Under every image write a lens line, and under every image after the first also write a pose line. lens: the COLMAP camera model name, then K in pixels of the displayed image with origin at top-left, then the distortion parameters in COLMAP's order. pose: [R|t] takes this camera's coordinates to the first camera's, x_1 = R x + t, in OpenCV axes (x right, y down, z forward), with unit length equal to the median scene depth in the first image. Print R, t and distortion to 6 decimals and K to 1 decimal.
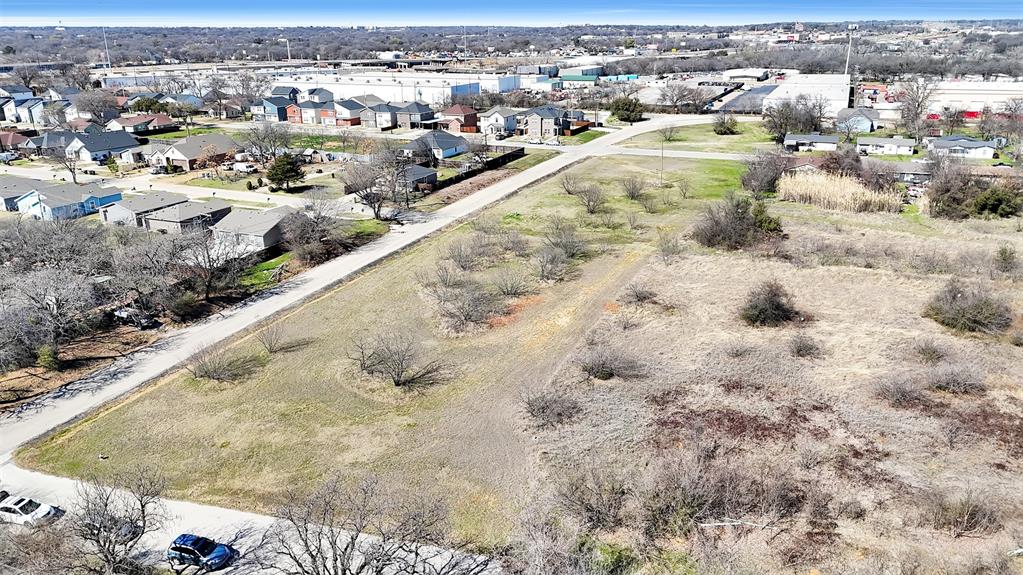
lens RADIAL K [[751.9, 0, 511.5], [0, 751.9, 287.5], [0, 0, 1]] dist [0.072961, -0.065391]
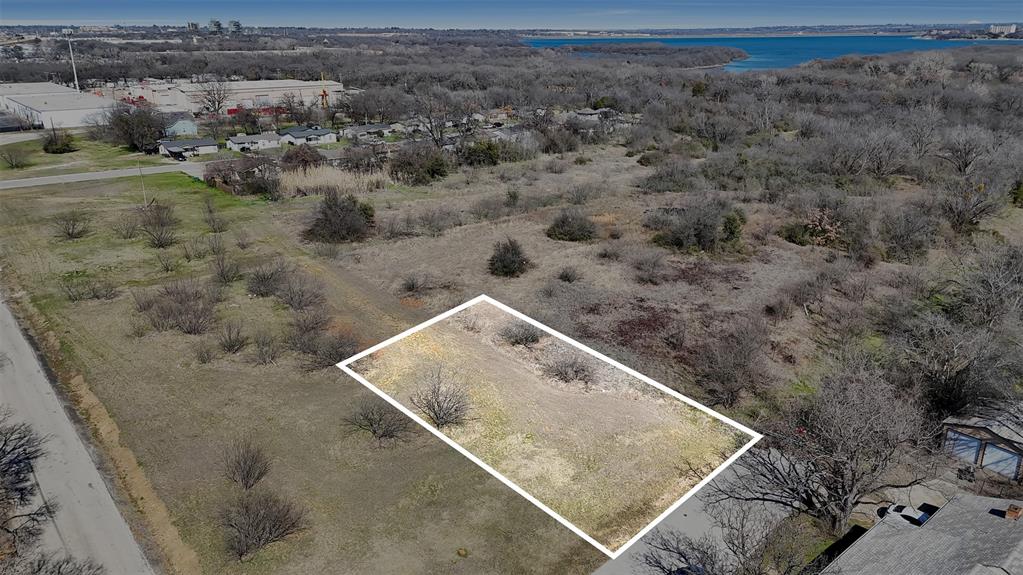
lens RADIAL K [[751.9, 0, 511.5], [0, 751.9, 287.5], [0, 0, 1]] dist [0.072961, -0.065391]
pose [[0.460512, -0.281190, 0.841939, -0.720544], [0.286143, 0.944892, 0.159063, -0.129026], [-0.840268, 0.167664, 0.515595, 0.377748]]
